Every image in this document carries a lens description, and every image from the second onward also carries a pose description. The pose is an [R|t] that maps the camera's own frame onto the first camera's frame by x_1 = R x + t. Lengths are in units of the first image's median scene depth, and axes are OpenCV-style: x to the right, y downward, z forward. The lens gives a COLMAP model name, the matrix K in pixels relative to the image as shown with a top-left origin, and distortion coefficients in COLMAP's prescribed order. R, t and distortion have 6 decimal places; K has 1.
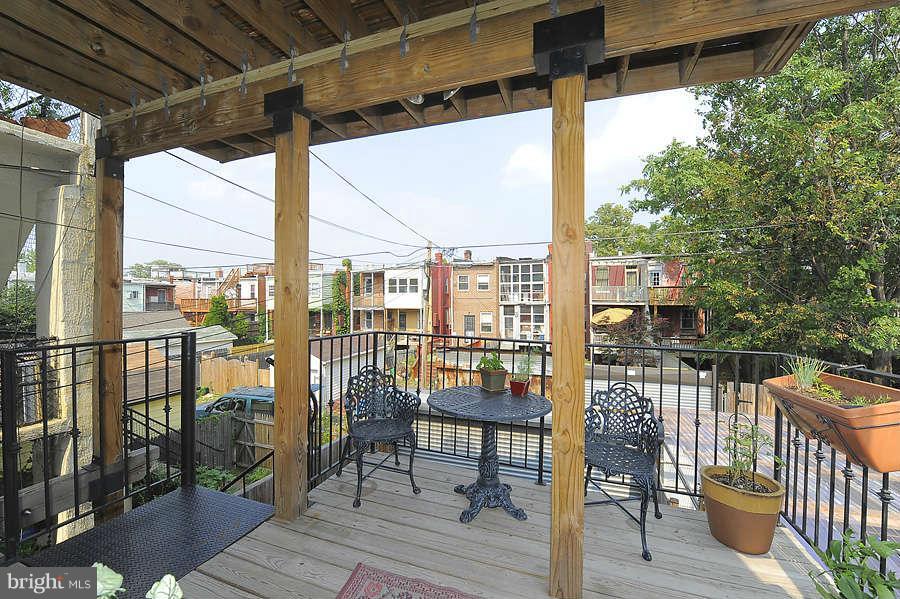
lens RADIAL K [[361.8, 0, 458.4], [0, 361.8, 302.9], [0, 0, 1]] dist [-0.014615, -0.000458]
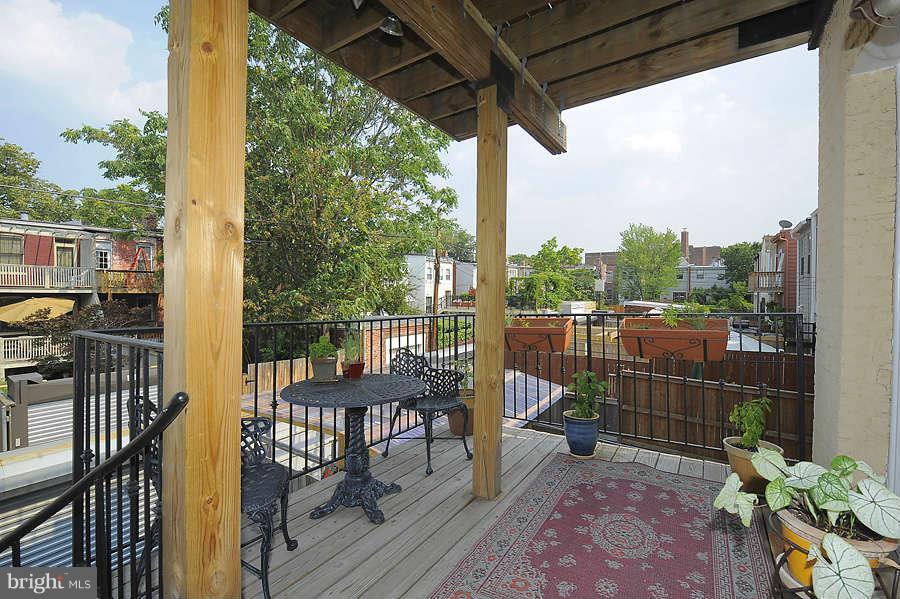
lens RADIAL K [[388.5, 0, 454.6], [0, 388.5, 293.3], [0, 0, 1]] dist [-0.014307, 0.000051]
pose [[0.243776, -0.009259, 0.969787, -0.725104], [0.002428, 0.999957, 0.008937, 0.012217], [-0.969828, 0.000176, 0.243788, 0.473601]]
